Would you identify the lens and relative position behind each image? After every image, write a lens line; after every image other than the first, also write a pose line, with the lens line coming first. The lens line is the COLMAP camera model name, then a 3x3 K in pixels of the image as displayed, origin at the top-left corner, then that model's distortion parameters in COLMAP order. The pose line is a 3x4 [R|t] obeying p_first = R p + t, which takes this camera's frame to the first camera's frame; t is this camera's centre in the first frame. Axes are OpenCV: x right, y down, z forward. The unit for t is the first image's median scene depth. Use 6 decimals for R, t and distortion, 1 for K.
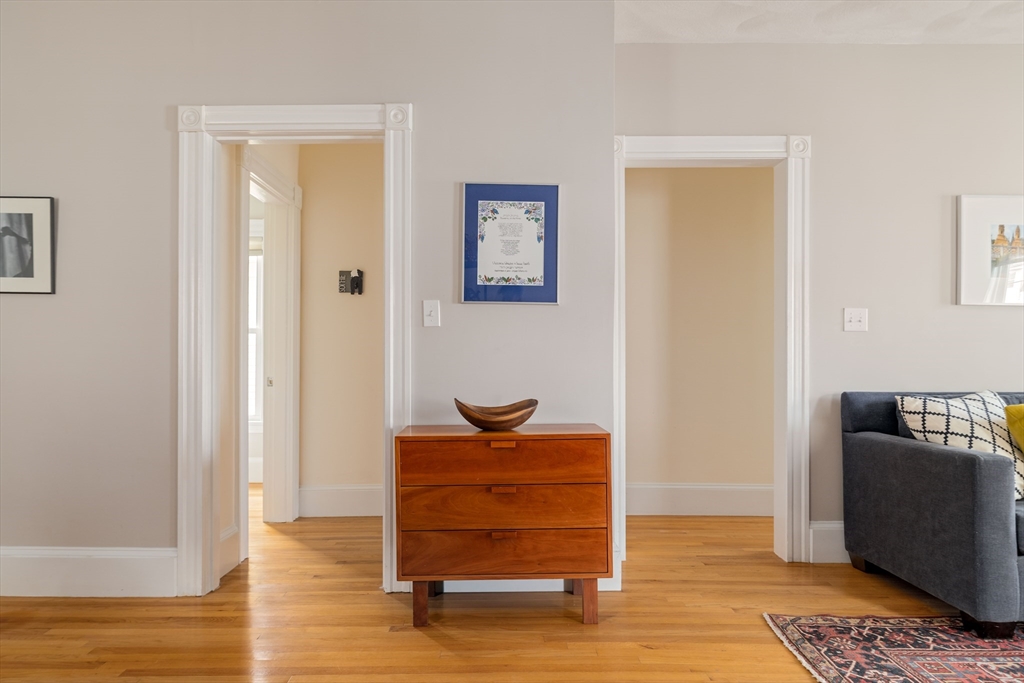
lens RADIAL K [[683.2, 0, 492.8], [0, 683.2, 345.6], [0, 0, 1]] dist [-0.001084, 0.000616]
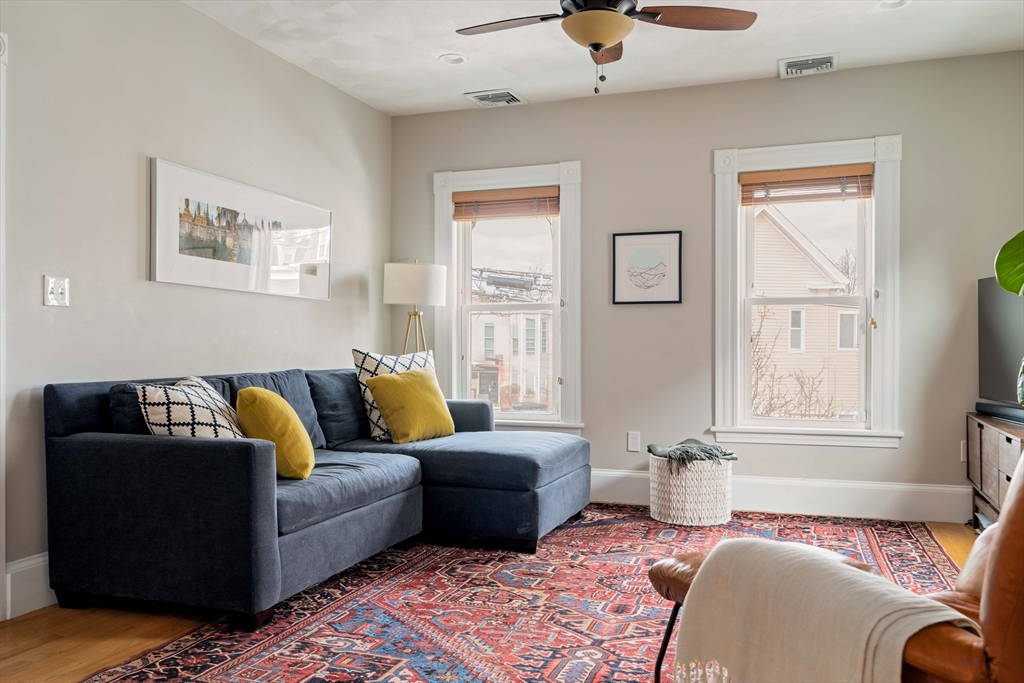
lens RADIAL K [[868.2, 0, 488.4], [0, 868.2, 345.4], [0, 0, 1]] dist [0.005422, 0.011836]
pose [[0.351447, -0.006806, 0.936183, -0.268389], [-0.017177, 0.999758, 0.013716, 0.001863], [-0.936050, -0.020901, 0.351245, 0.226286]]
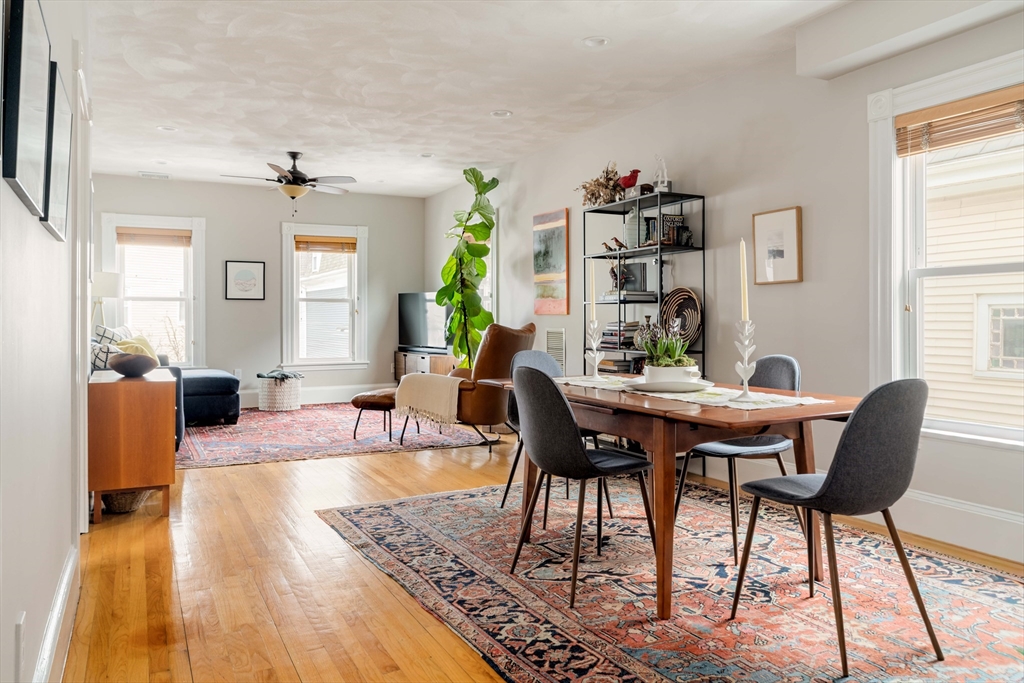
lens RADIAL K [[764.9, 0, 512.9], [0, 764.9, 316.2], [0, 0, 1]] dist [0.000720, -0.001165]
pose [[-0.429259, -0.004599, 0.903170, -1.675624], [-0.021080, 0.999766, -0.004928, -0.010192], [-0.902935, -0.021155, -0.429255, 0.939578]]
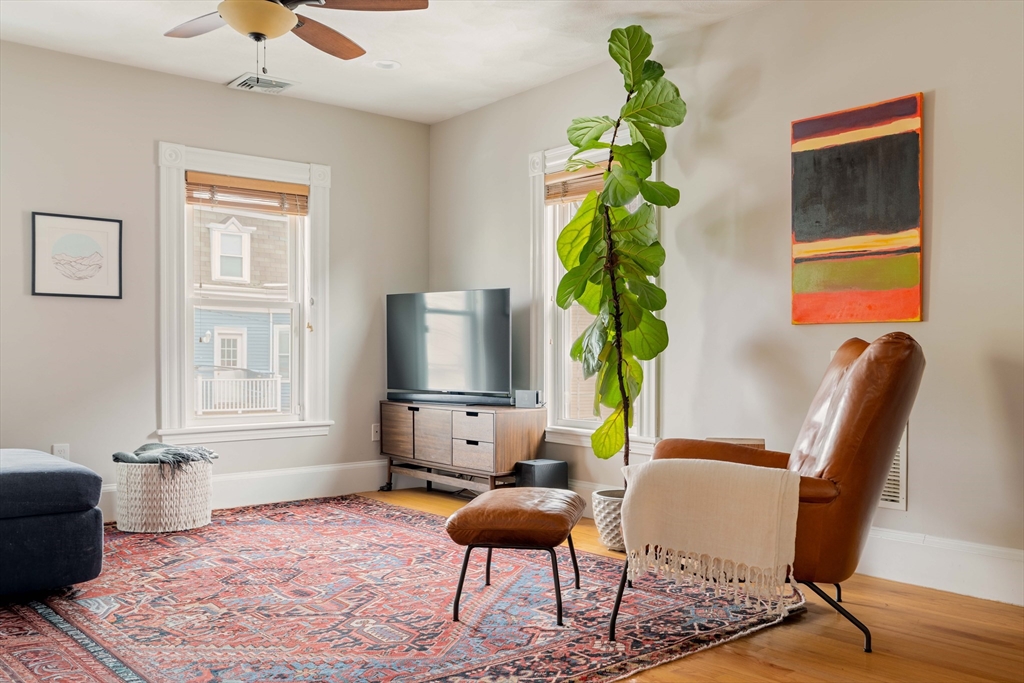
lens RADIAL K [[873.6, 0, 599.7], [0, 873.6, 361.5], [0, 0, 1]] dist [0.001091, -0.001936]
pose [[-0.665945, -0.010348, 0.745929, -0.295519], [-0.021347, 0.999759, -0.005190, 0.043204], [-0.745695, -0.019379, -0.666005, 0.958768]]
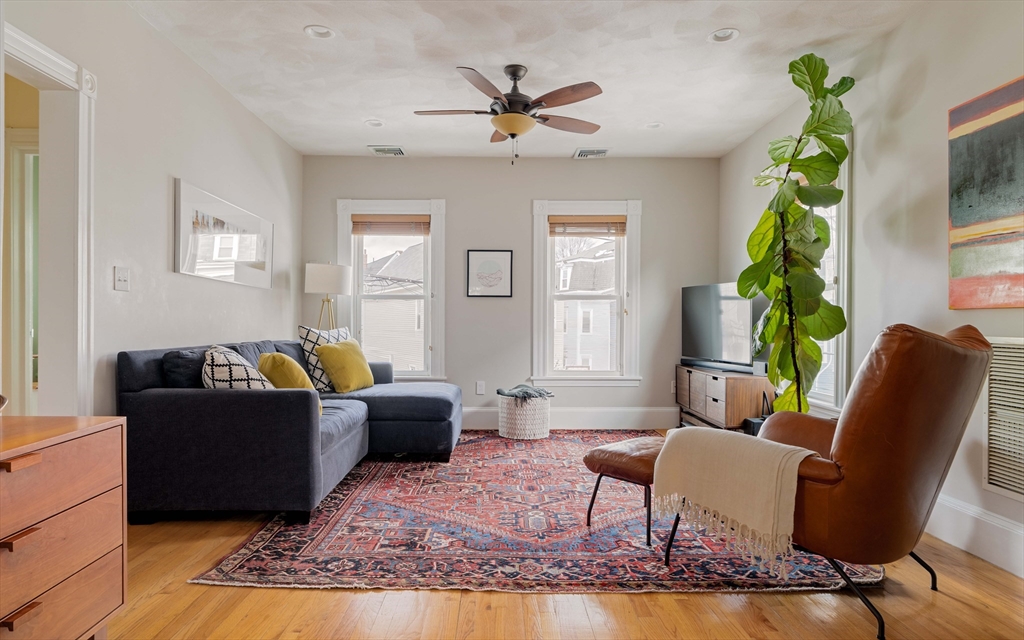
lens RADIAL K [[631.0, 0, 510.5], [0, 631.0, 325.6], [0, 0, 1]] dist [0.000353, 0.000532]
pose [[-0.009228, -0.007385, 0.999930, -0.472655], [-0.027329, 0.999601, 0.007131, 0.008993], [-0.999584, -0.027262, -0.009426, 0.525494]]
